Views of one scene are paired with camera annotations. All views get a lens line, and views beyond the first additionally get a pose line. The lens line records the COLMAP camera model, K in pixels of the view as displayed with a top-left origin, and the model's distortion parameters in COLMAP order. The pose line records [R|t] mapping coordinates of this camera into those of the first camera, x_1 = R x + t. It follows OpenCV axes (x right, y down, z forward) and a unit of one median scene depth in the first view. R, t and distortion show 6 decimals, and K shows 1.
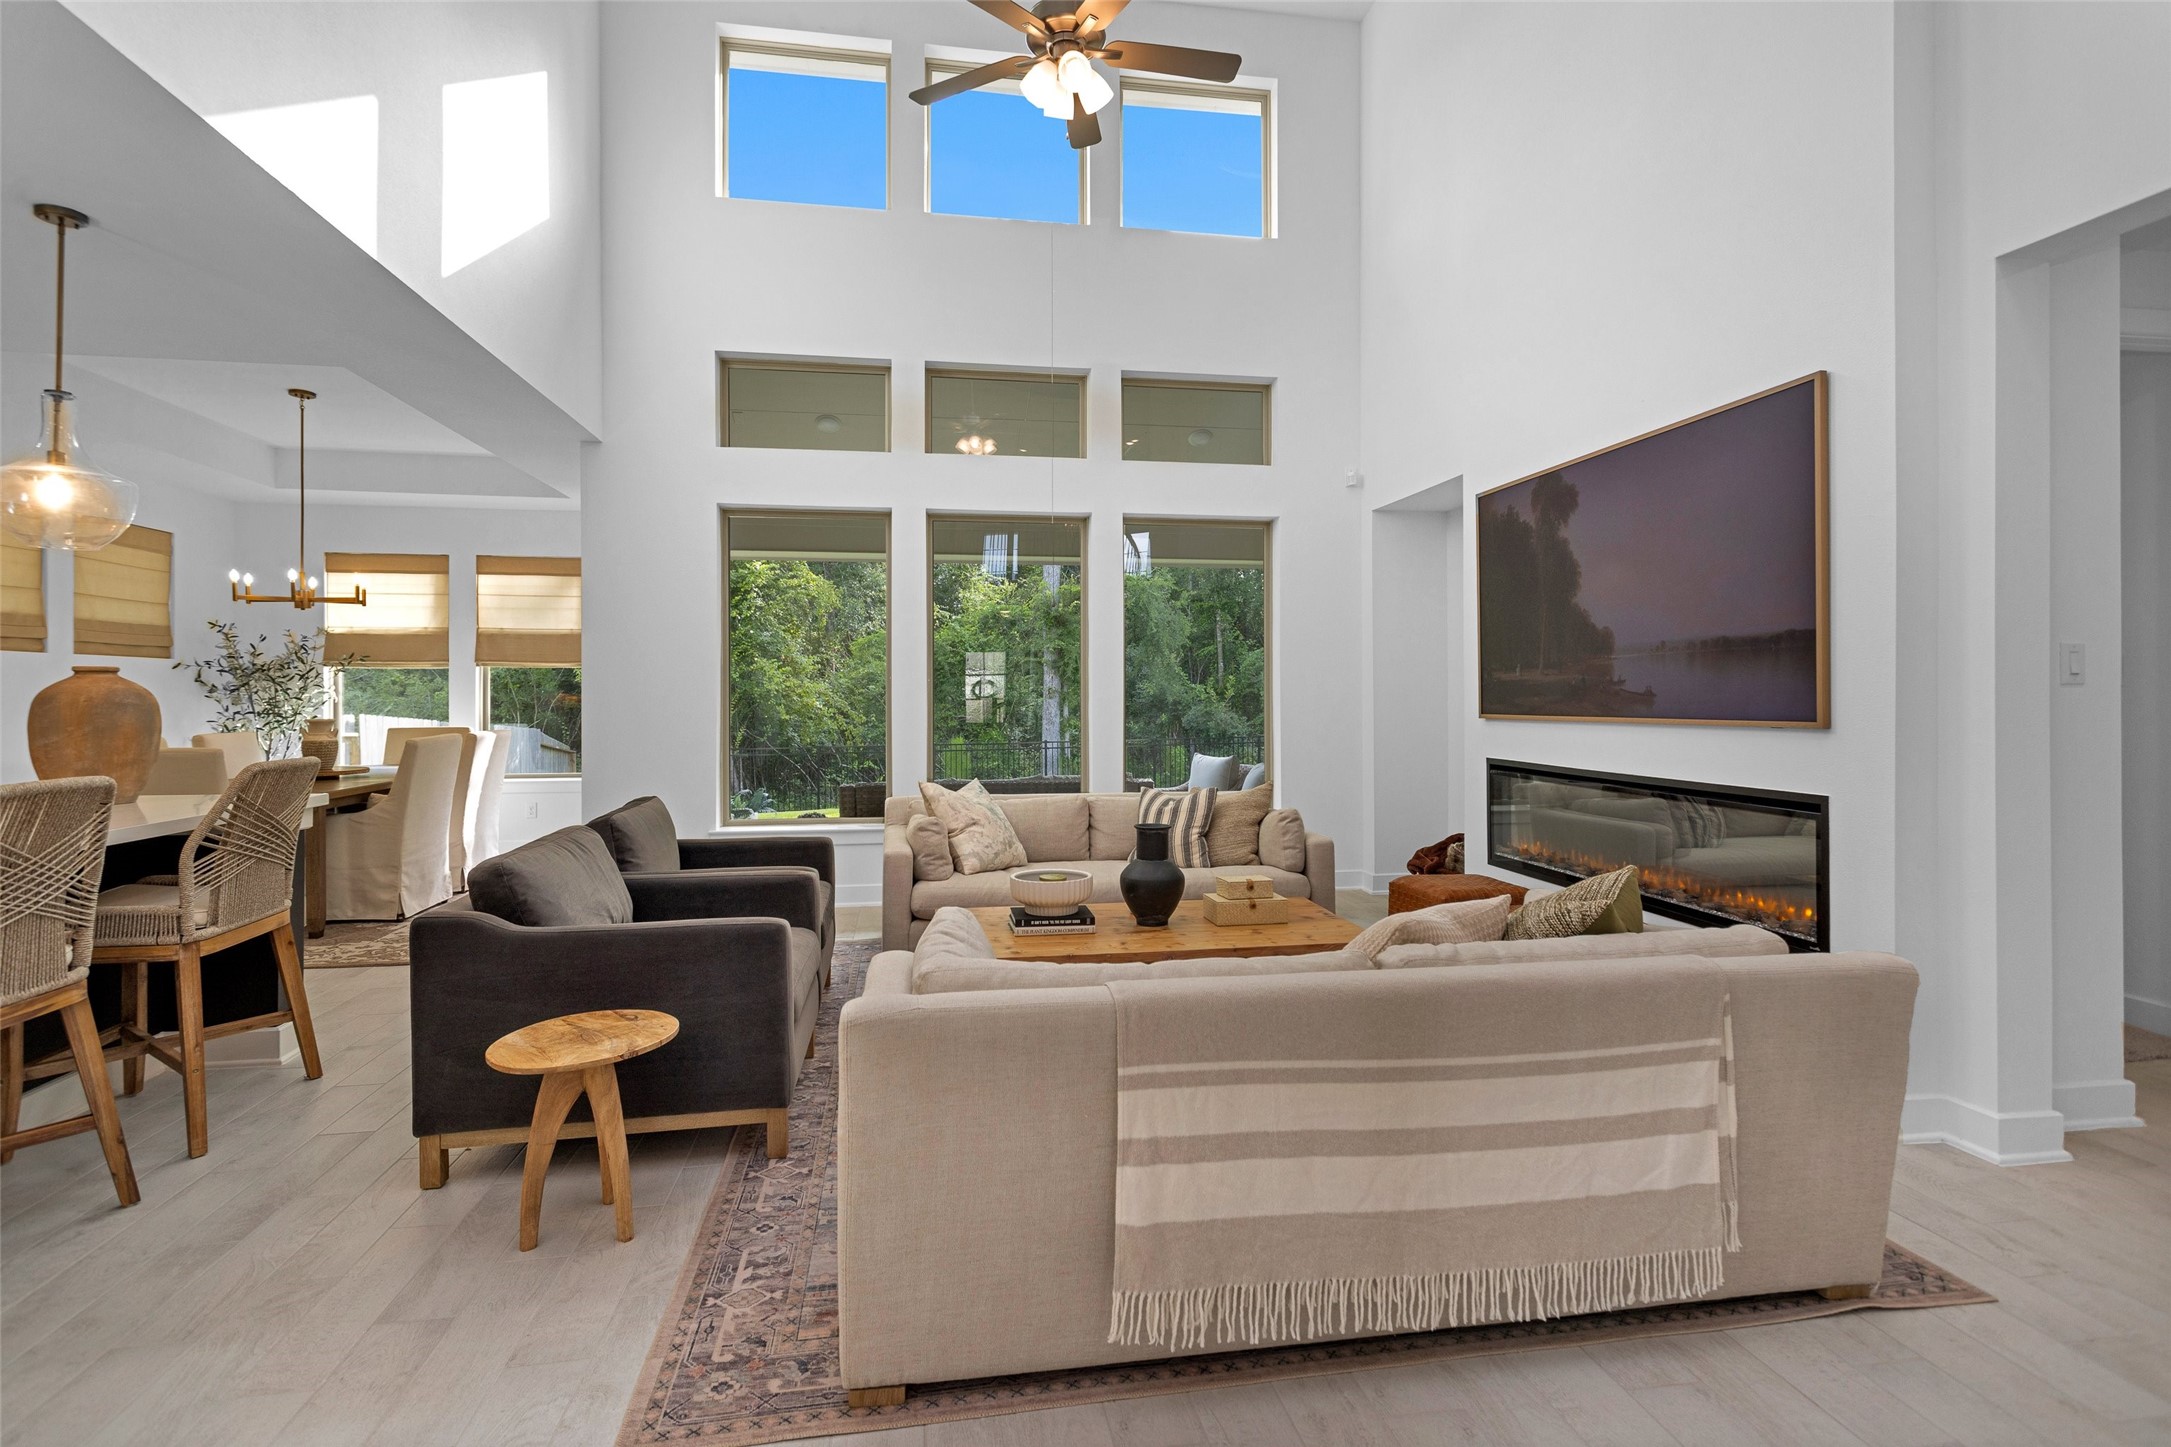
lens RADIAL K [[1017.7, 0, 1063.2], [0, 1017.7, 691.5], [0, 0, 1]] dist [0.002824, -0.000188]
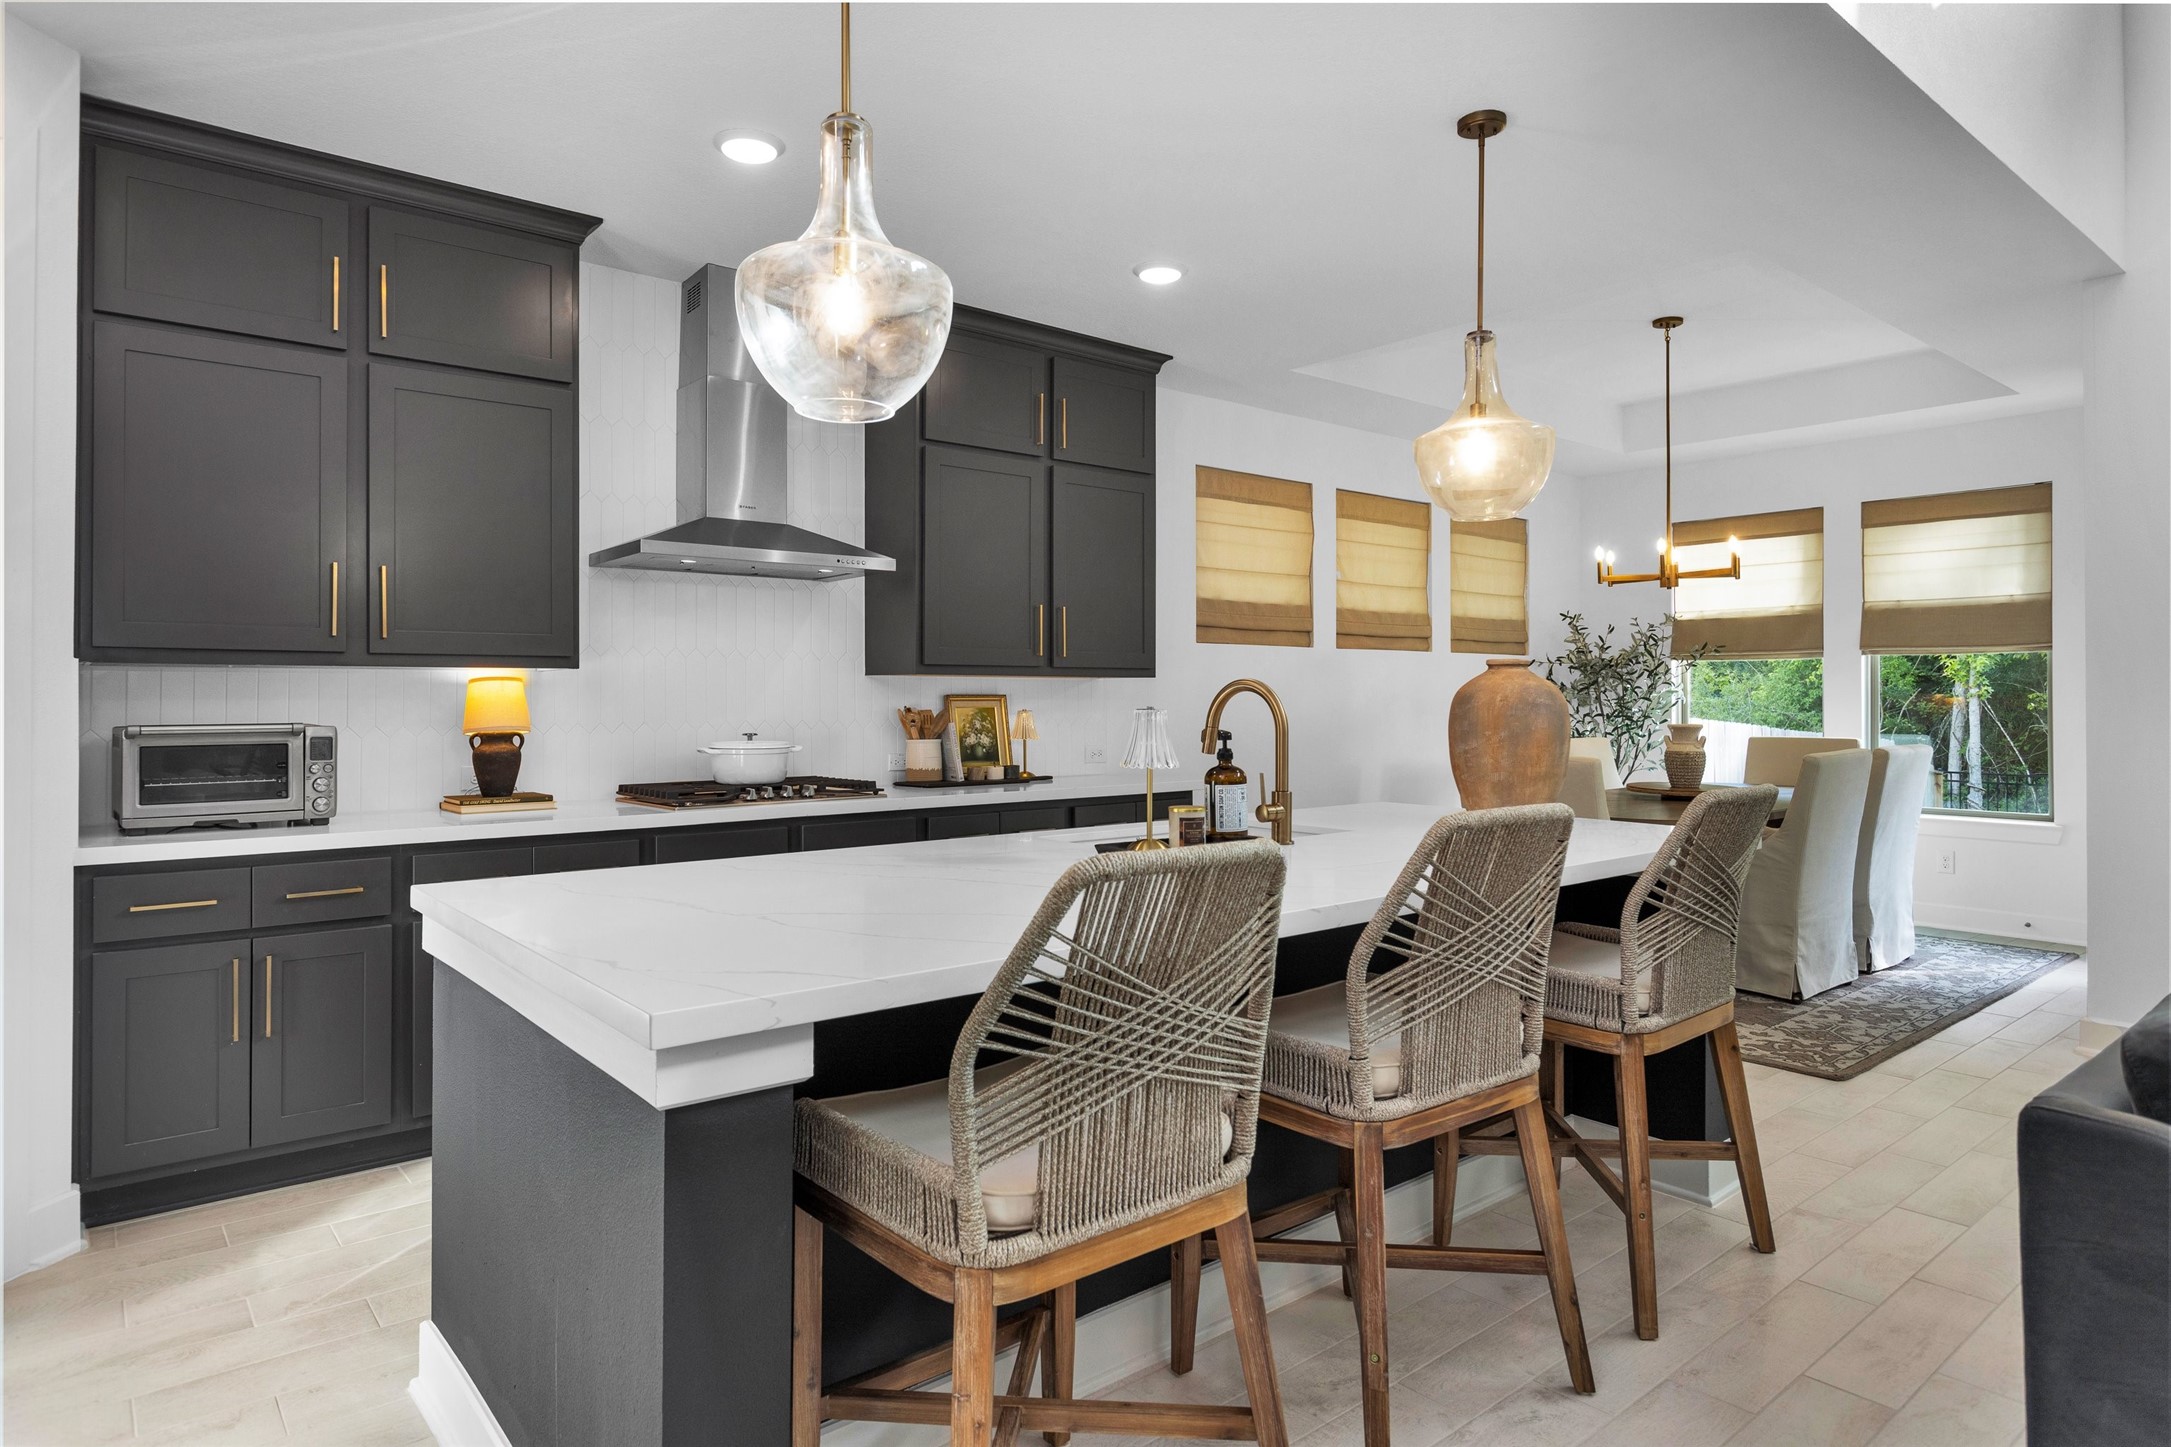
lens RADIAL K [[1240.4, 0, 1084.5], [0, 1240.4, 708.4], [0, 0, 1]] dist [0.003511, 0.000285]
pose [[0.510174, 0.008818, -0.860026, -0.141922], [0.002739, 0.999926, 0.011878, 0.001747], [0.860067, -0.008415, 0.510112, 0.103361]]
